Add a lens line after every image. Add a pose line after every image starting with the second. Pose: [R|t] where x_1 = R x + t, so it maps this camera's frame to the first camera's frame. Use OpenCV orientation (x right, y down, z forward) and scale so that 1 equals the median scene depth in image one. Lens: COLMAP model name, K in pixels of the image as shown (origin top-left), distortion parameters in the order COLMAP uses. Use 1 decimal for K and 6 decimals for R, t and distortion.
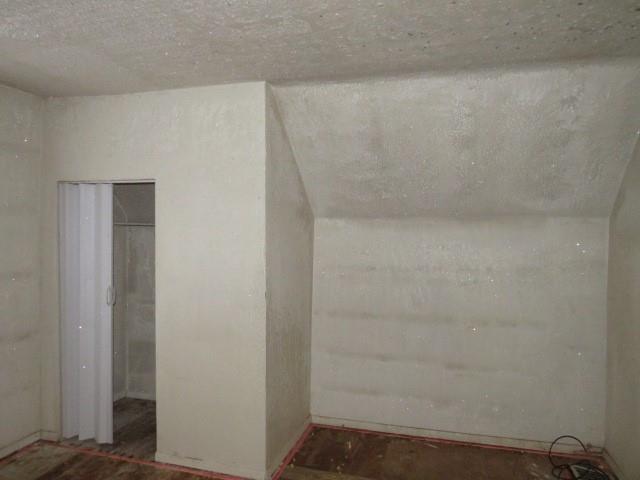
lens RADIAL K [[451.9, 0, 320.6], [0, 451.9, 237.4], [0, 0, 1]] dist [-0.012709, -0.003106]
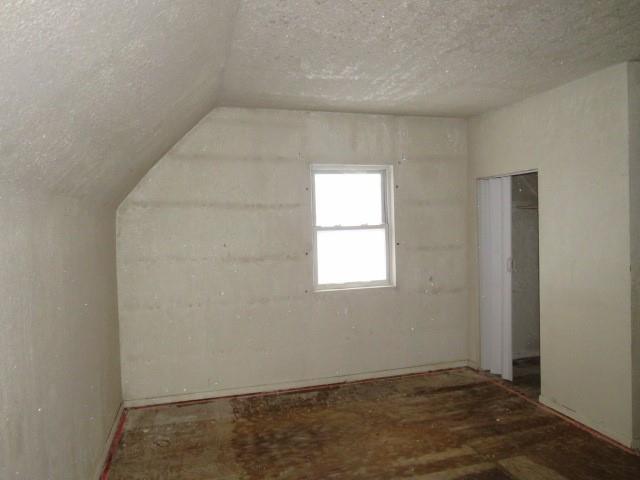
lens RADIAL K [[451.9, 0, 319.4], [0, 451.9, 240.3], [0, 0, 1]] dist [-0.012709, -0.003106]
pose [[0.537989, 0.008652, -0.842907, 0.314561], [0.022027, 0.999462, 0.024318, 0.017777], [0.842664, -0.031649, 0.537509, -0.130287]]
